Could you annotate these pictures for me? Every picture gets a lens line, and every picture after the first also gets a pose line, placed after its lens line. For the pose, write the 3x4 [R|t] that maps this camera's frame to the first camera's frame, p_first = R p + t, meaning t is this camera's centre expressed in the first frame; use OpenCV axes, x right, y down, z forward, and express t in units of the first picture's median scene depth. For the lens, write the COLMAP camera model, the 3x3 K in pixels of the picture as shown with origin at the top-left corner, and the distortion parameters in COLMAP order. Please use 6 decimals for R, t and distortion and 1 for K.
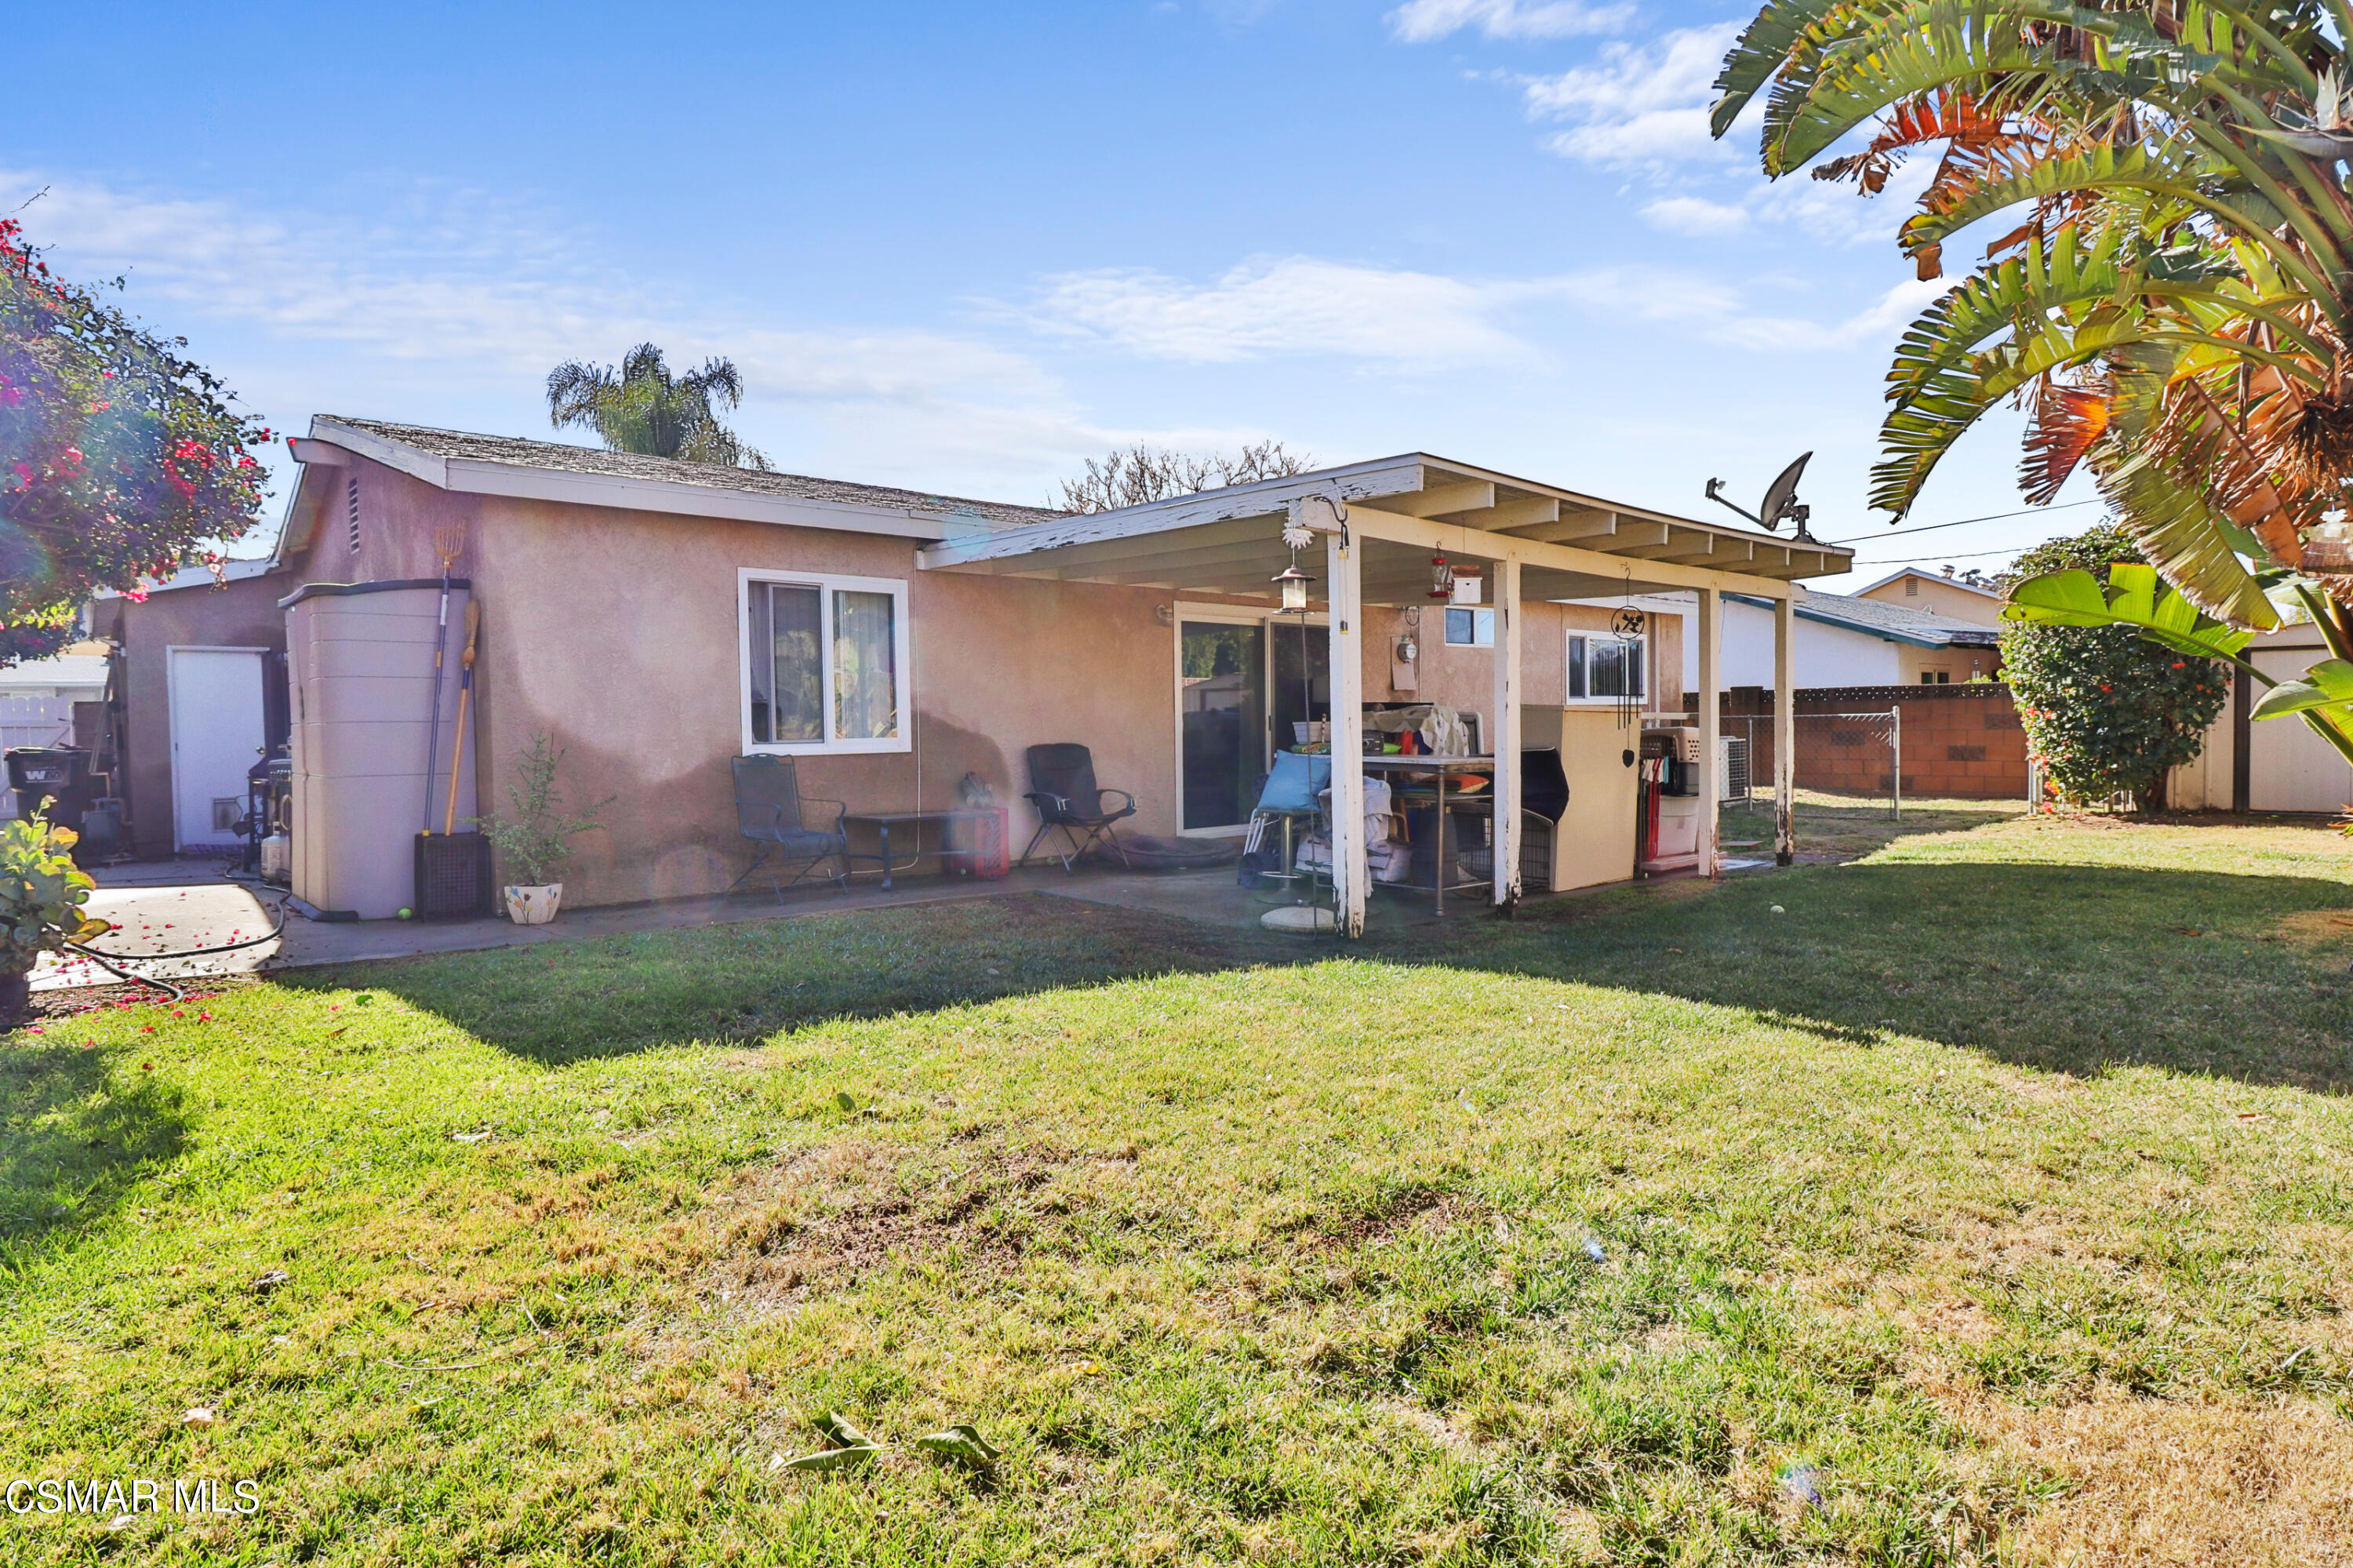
lens RADIAL K [[1216.1, 0, 1187.1], [0, 1216.1, 755.9], [0, 0, 1]] dist [0.001010, -0.012972]
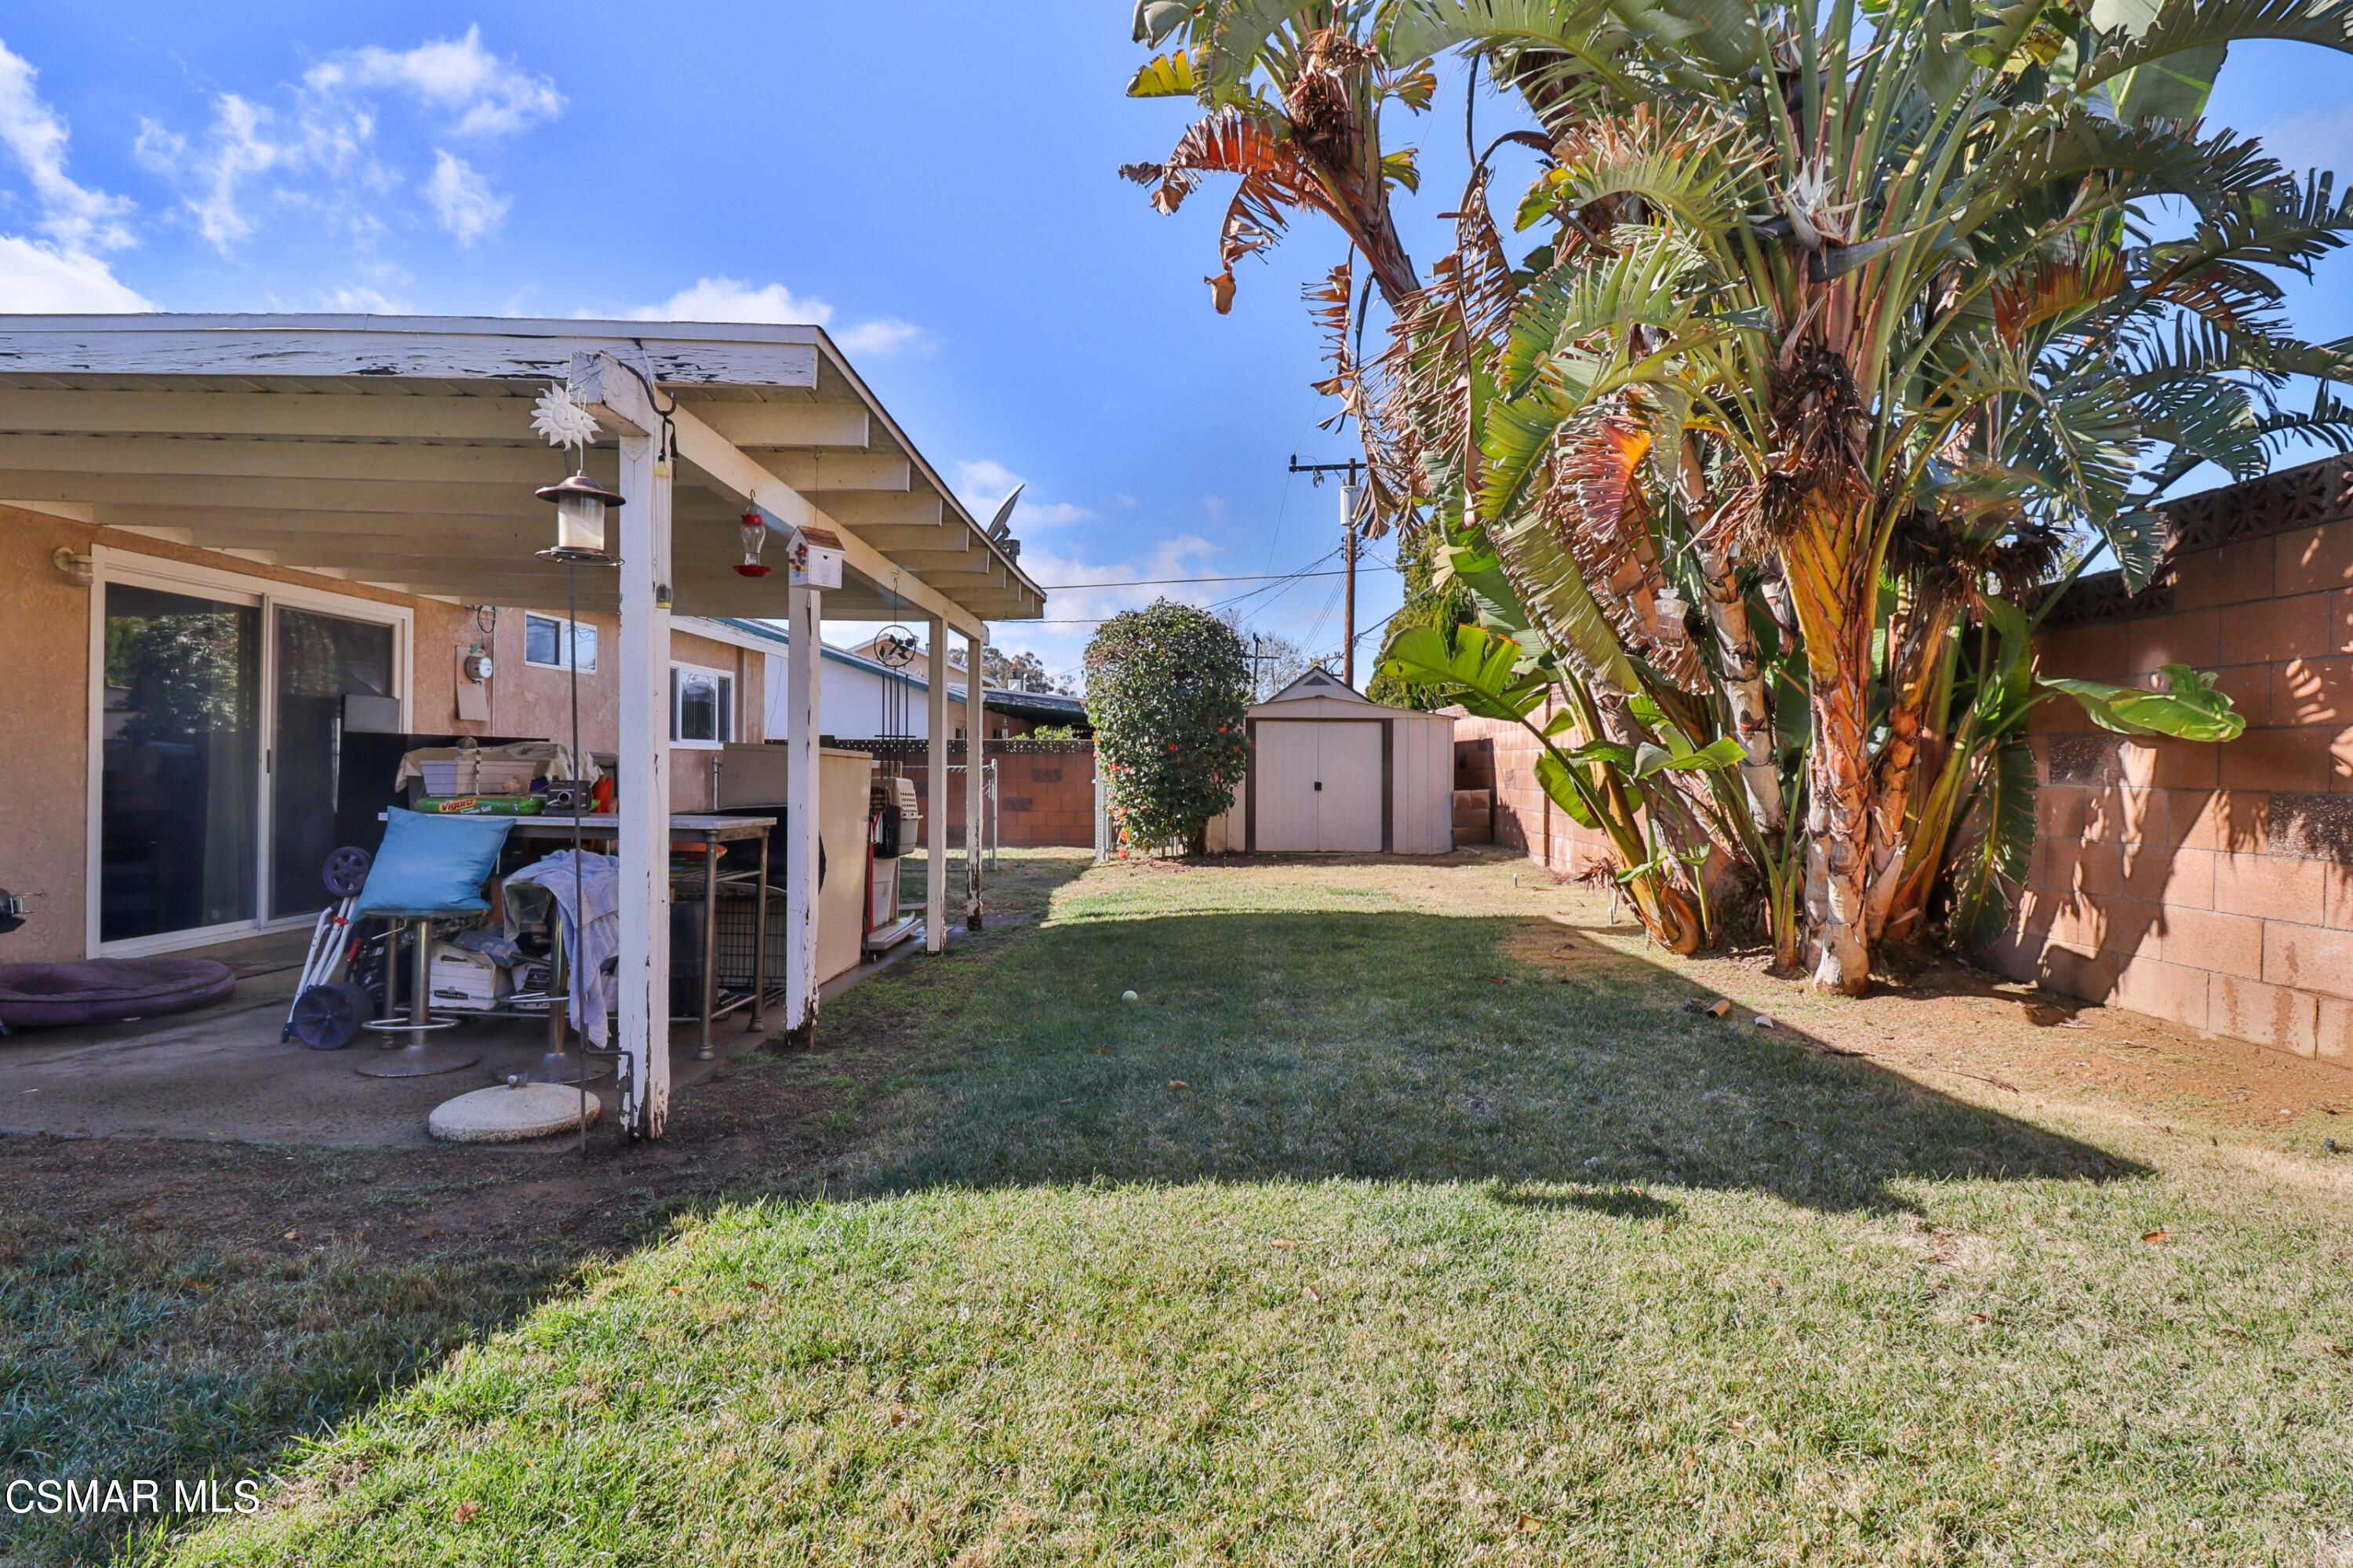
lens RADIAL K [[1216.1, 0, 1187.1], [0, 1216.1, 755.9], [0, 0, 1]] dist [0.001010, -0.012972]
pose [[0.690043, 0.026746, 0.723274, -0.057397], [0.001938, 0.999245, -0.038800, -0.004242], [-0.723766, 0.028176, 0.689470, 0.220388]]
